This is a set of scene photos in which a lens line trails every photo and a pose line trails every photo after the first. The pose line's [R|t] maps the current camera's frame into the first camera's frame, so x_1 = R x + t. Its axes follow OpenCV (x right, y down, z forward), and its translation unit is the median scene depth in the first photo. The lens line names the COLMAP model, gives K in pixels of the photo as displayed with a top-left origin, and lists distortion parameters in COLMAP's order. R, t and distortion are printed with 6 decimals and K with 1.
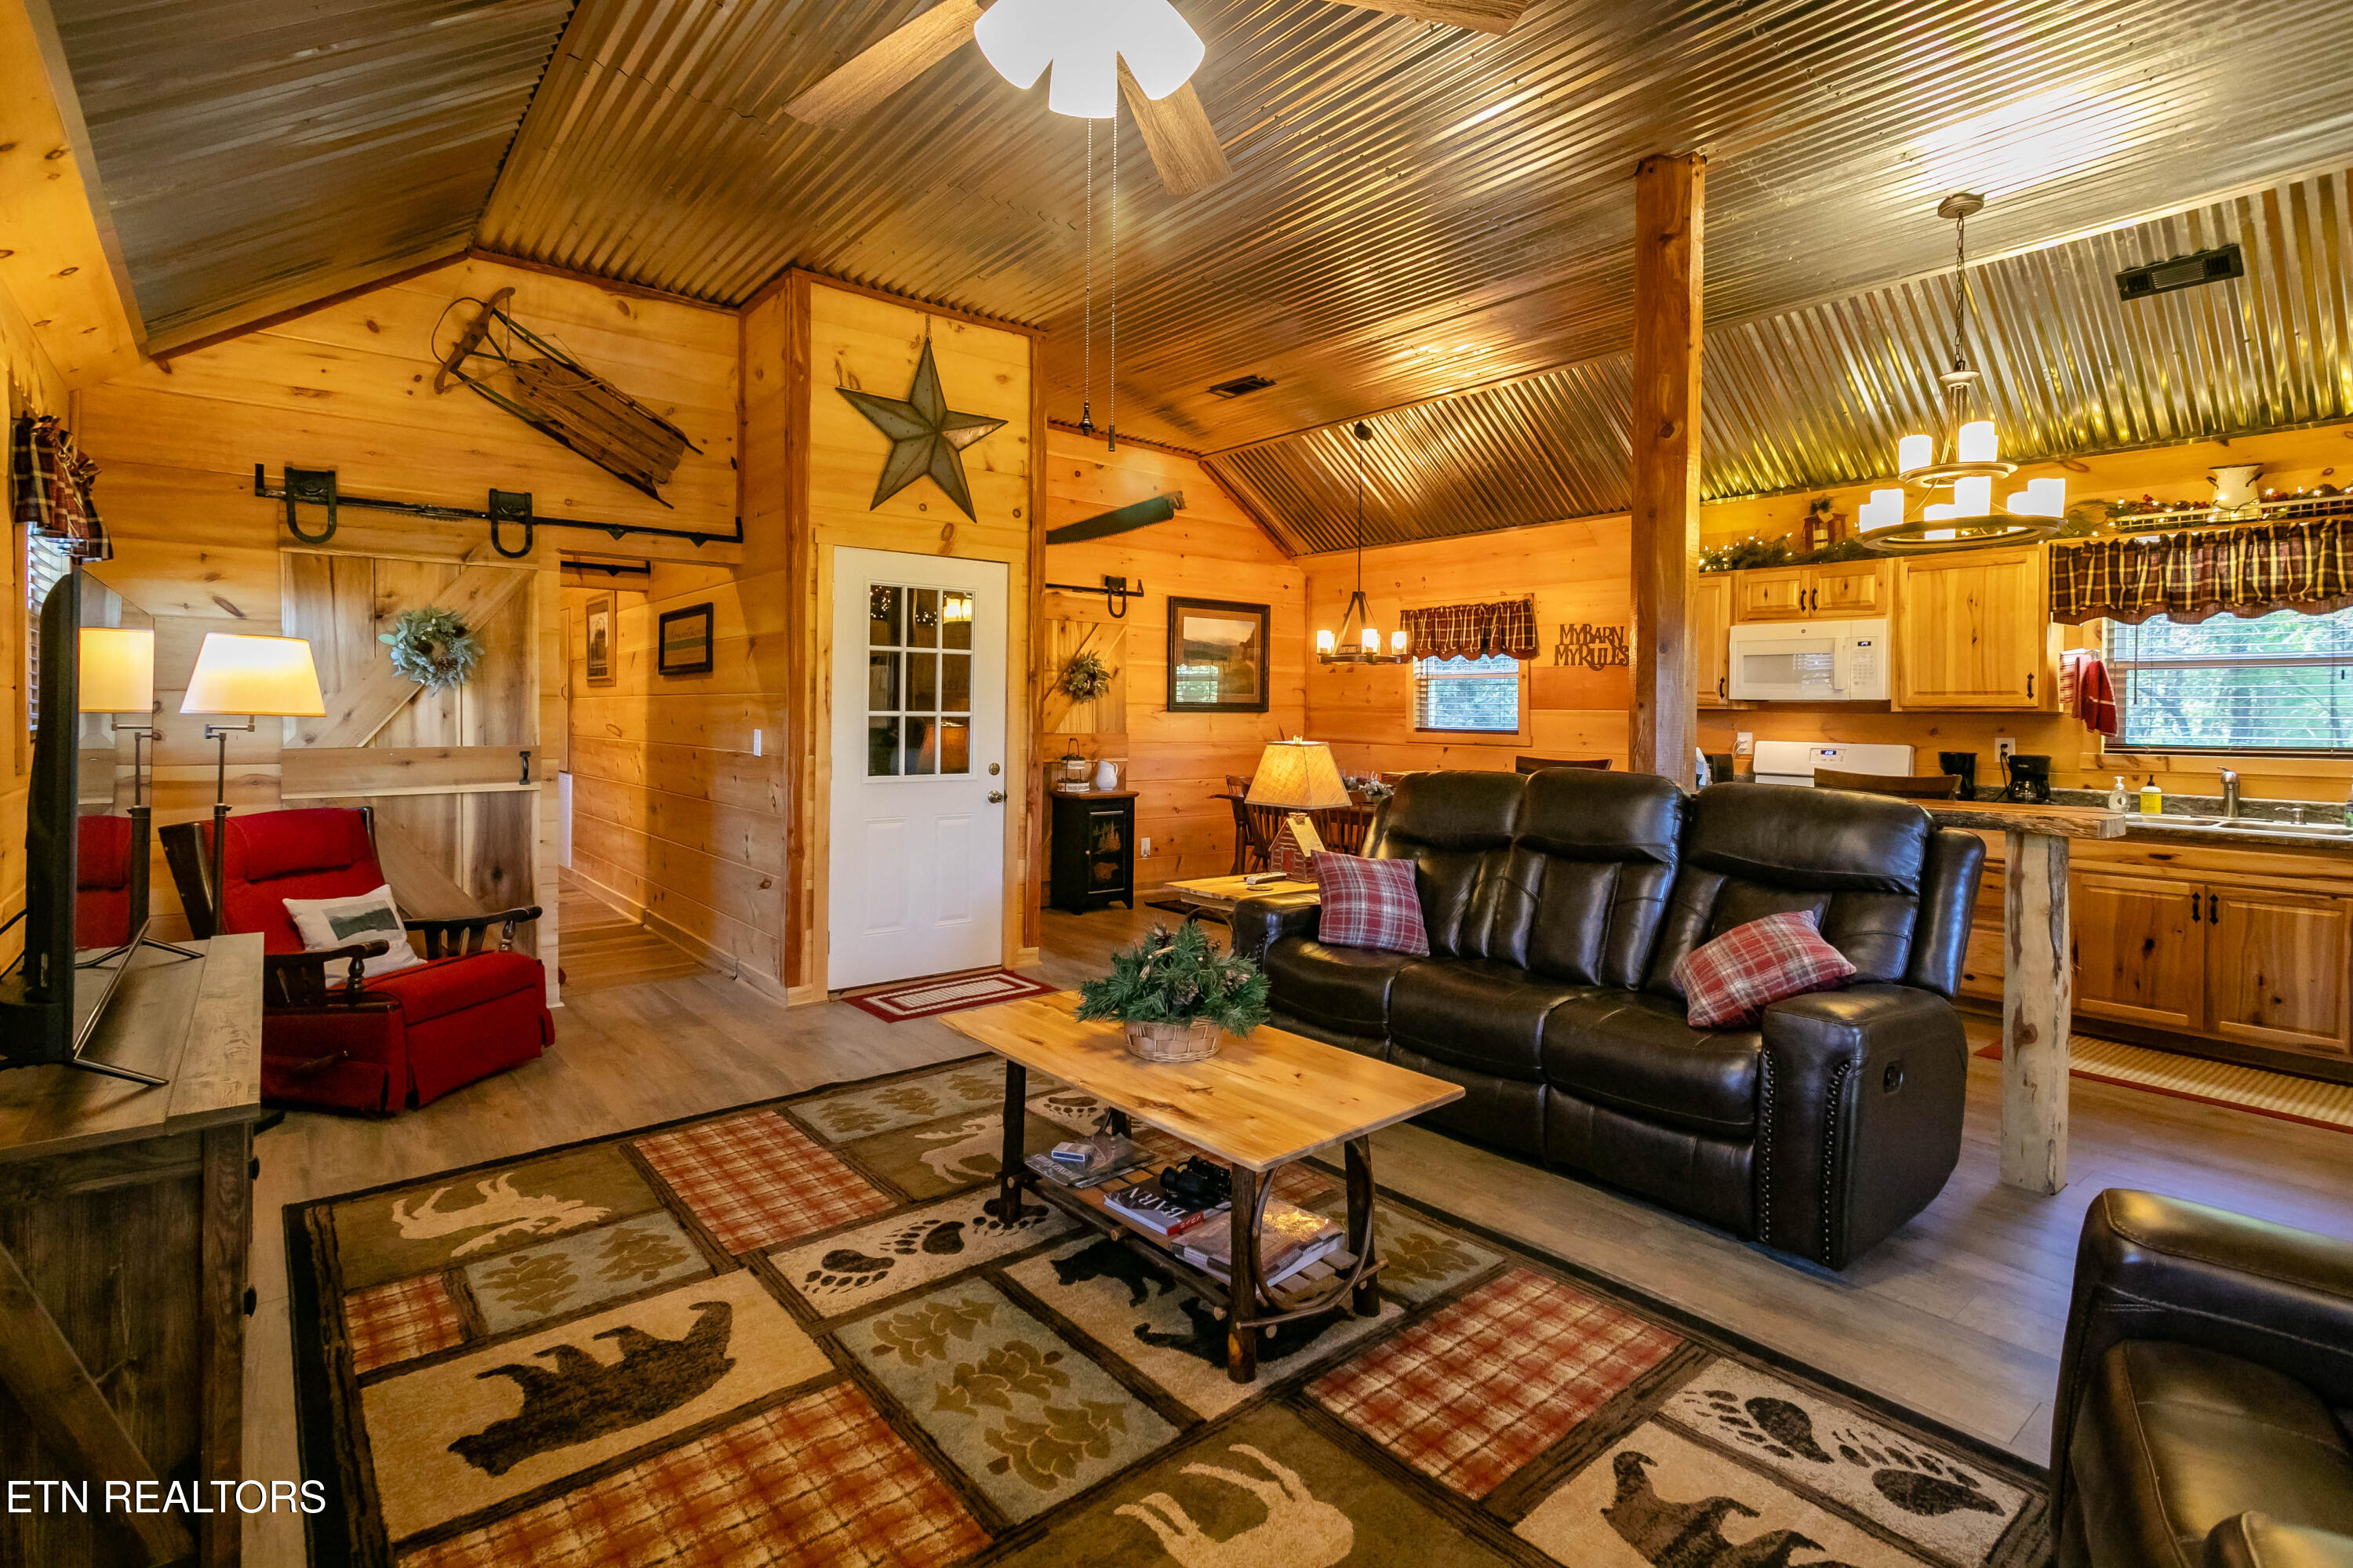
lens RADIAL K [[1136.6, 0, 1159.9], [0, 1136.6, 720.0], [0, 0, 1]] dist [0.002046, 0.001519]
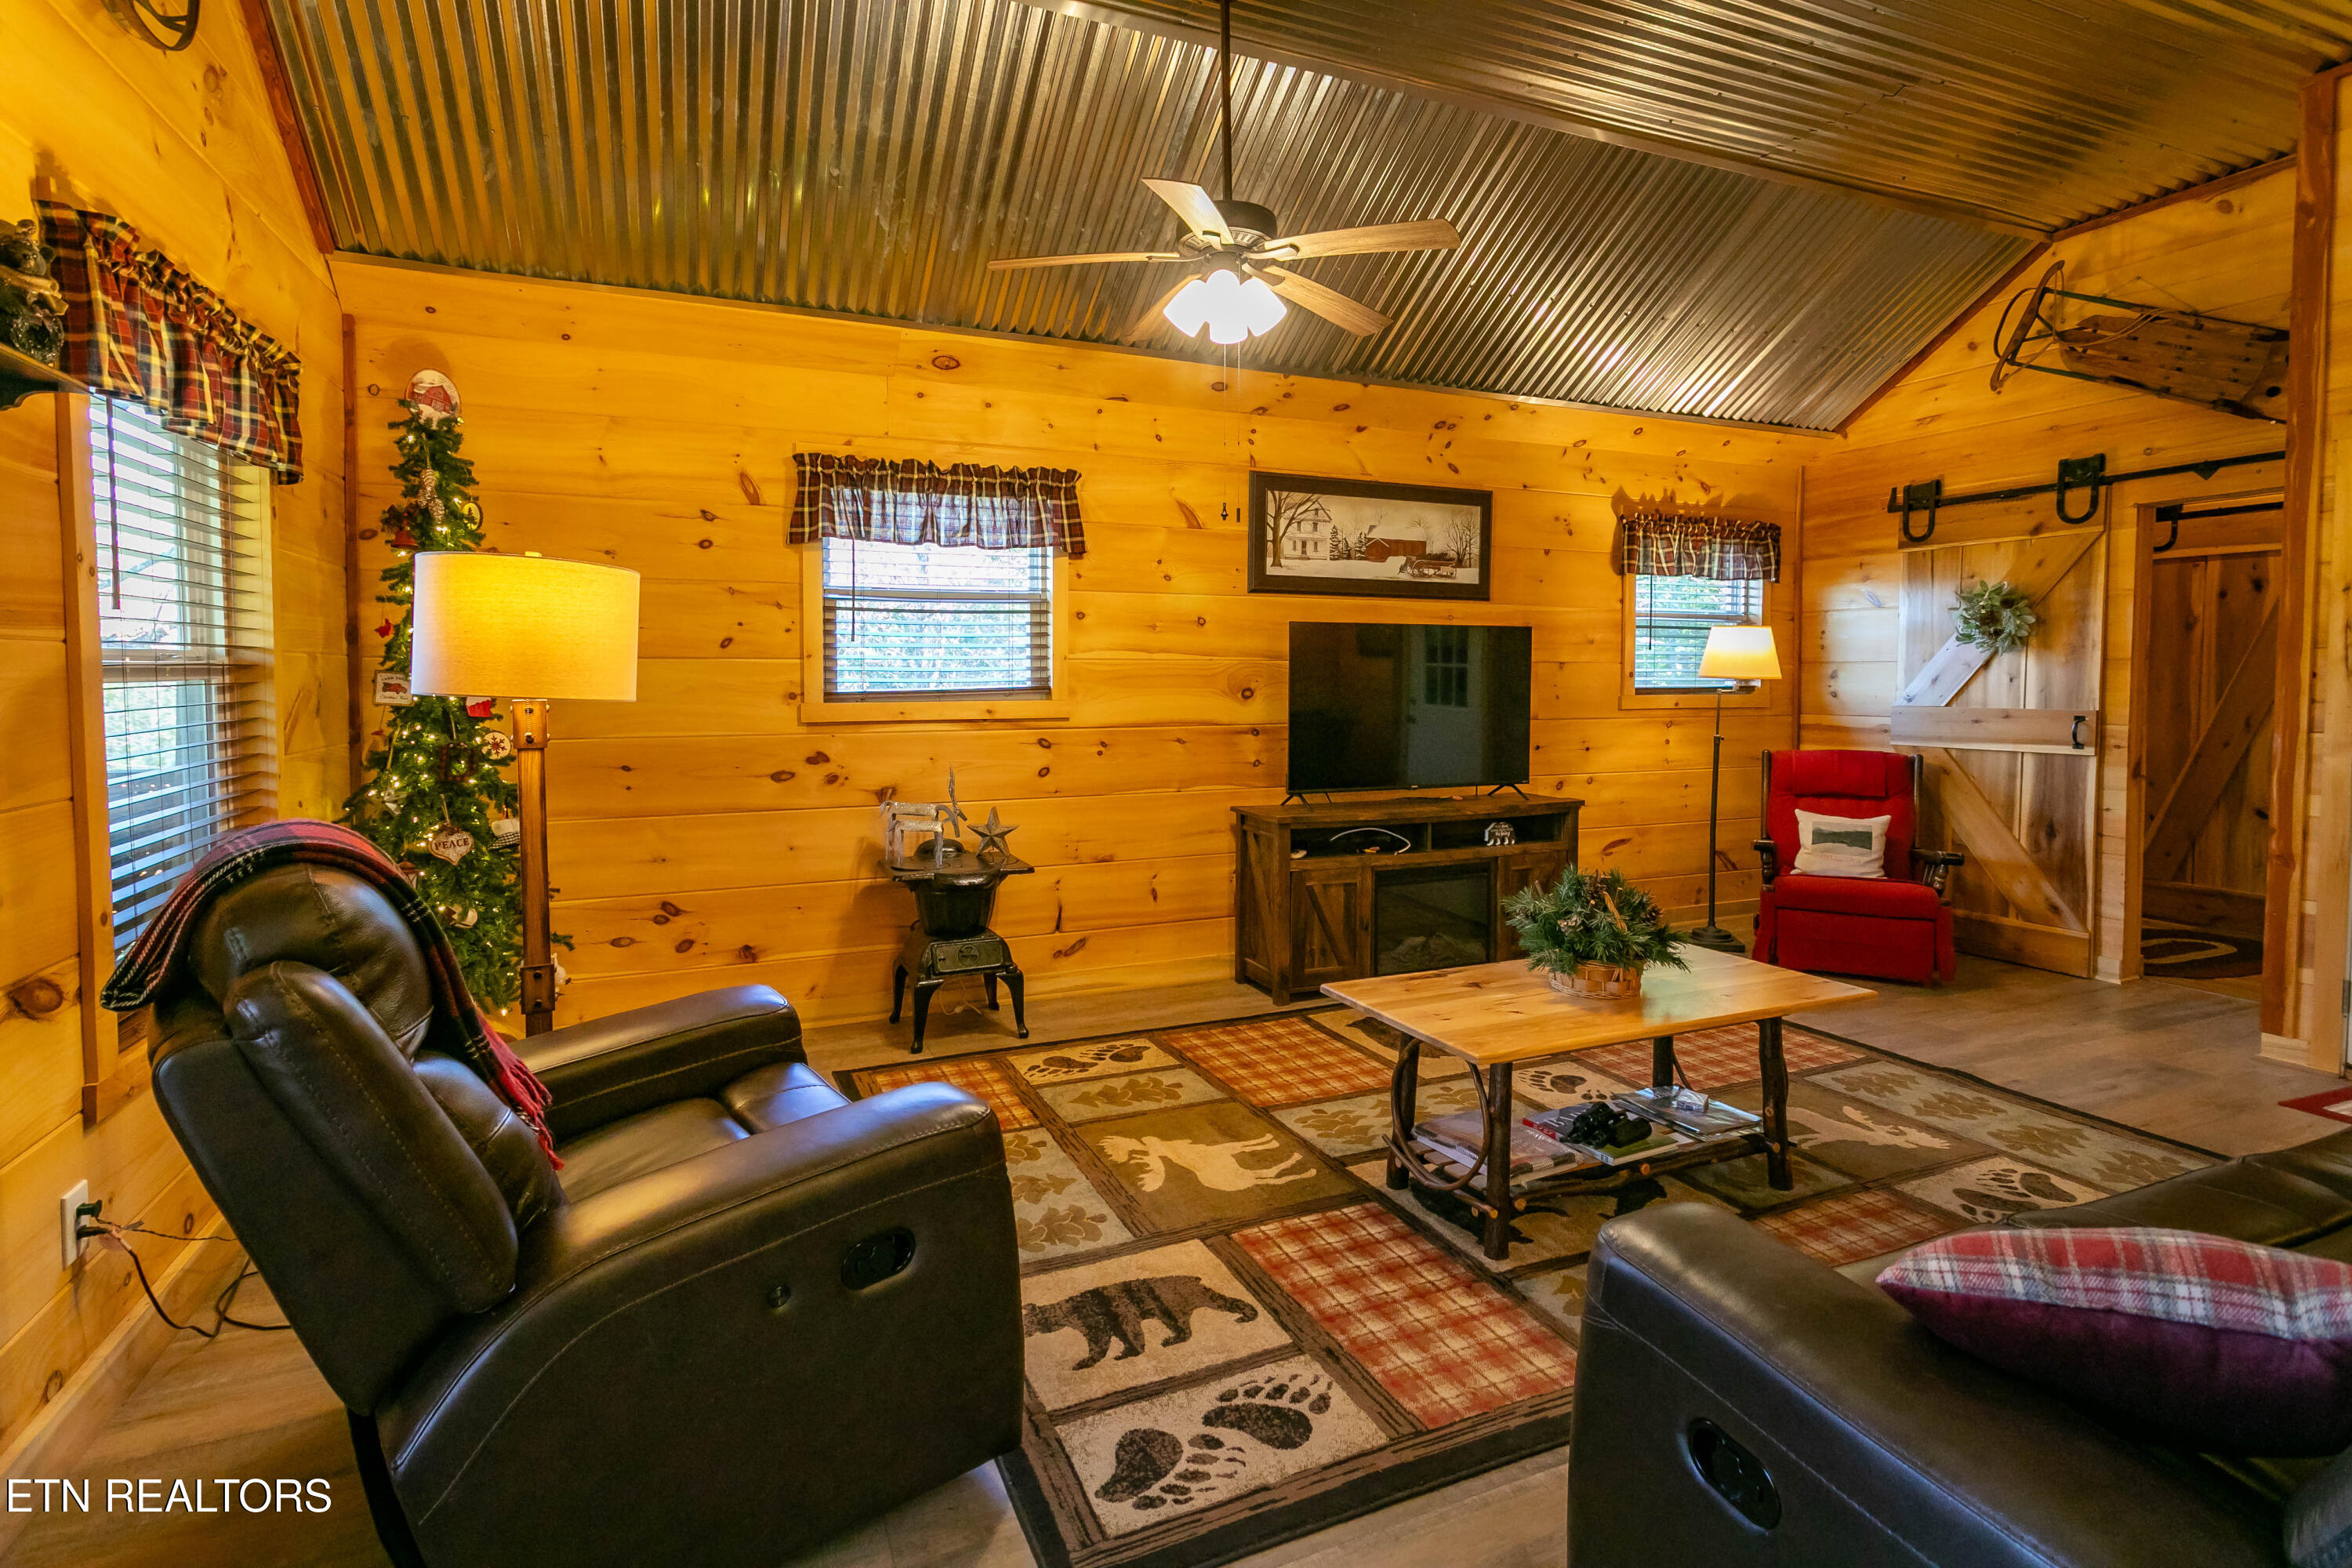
lens RADIAL K [[1125.5, 0, 1175.7], [0, 1125.5, 717.5], [0, 0, 1]] dist [0.008192, 0.000916]
pose [[-0.267432, 0.030483, -0.963094, 0.647713], [-0.011043, 0.999337, 0.034697, 0.003677], [0.963513, 0.019914, -0.266918, 0.522930]]
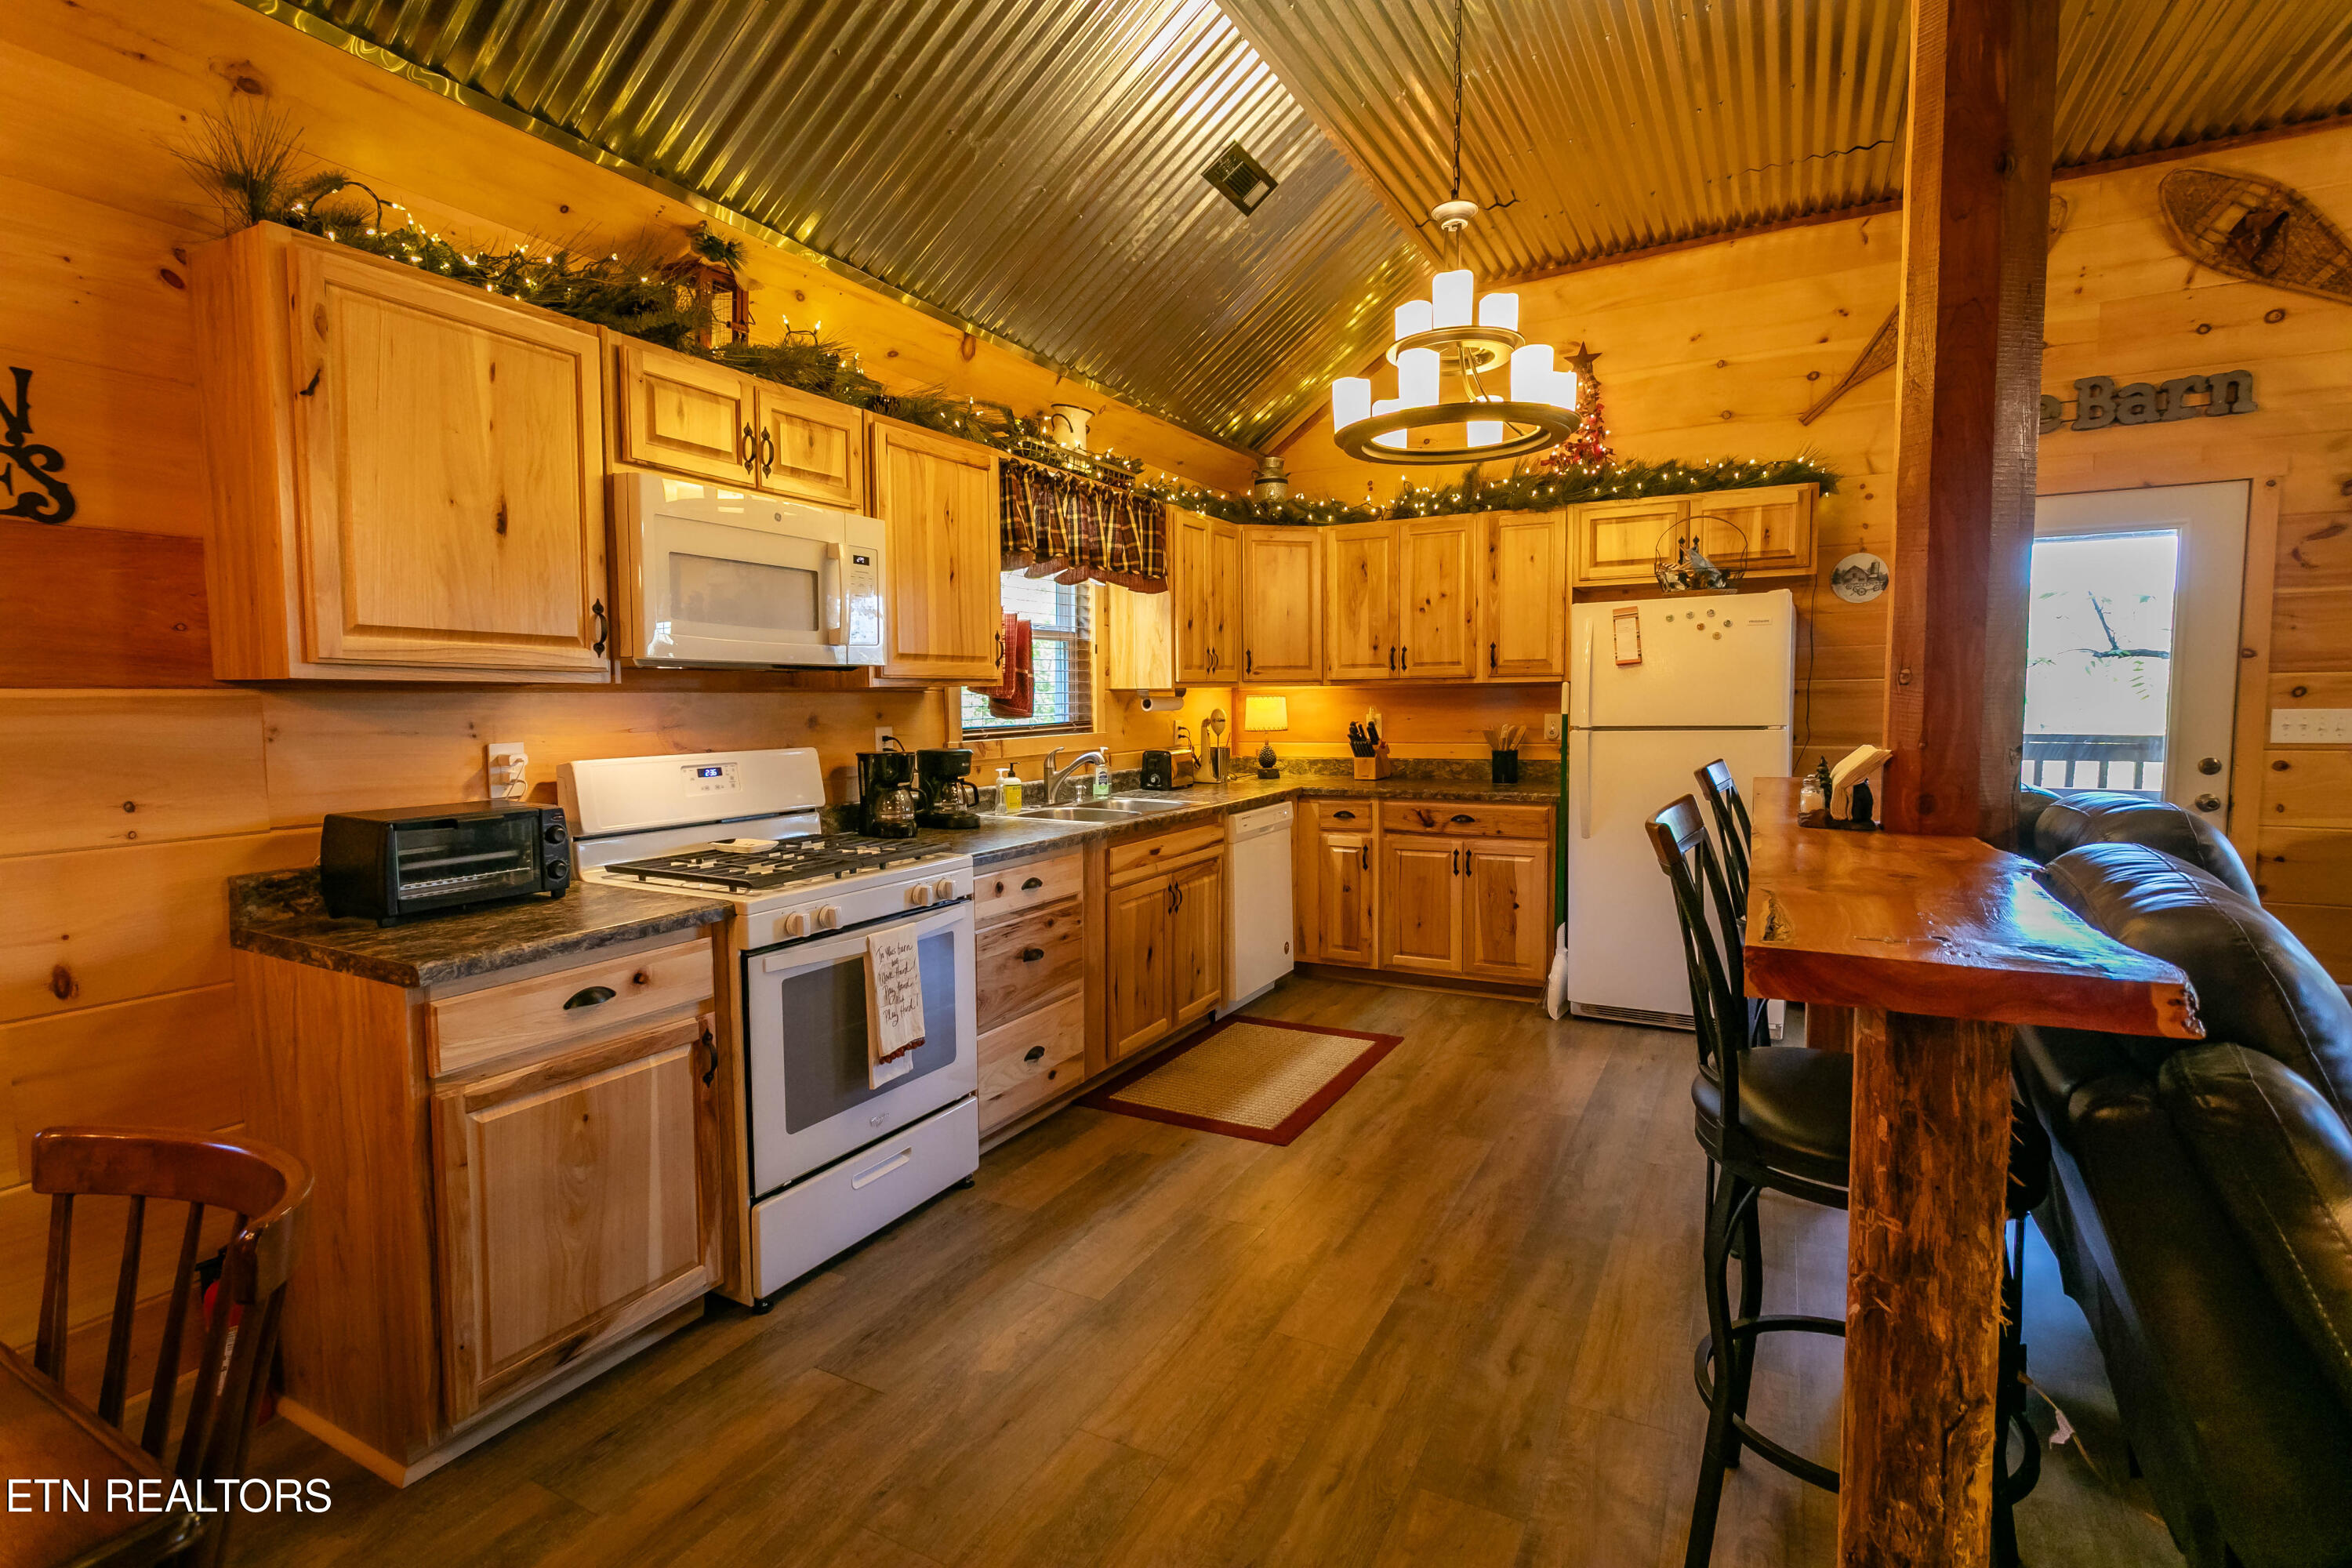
lens RADIAL K [[1112.5, 0, 1176.0], [0, 1112.5, 784.0], [0, 0, 1]] dist [0.002450, 0.000592]
pose [[-0.384473, -0.079529, 0.919704, 0.086851], [0.014582, 0.995635, 0.092190, -0.010178], [-0.923021, 0.048855, -0.381635, 1.291587]]
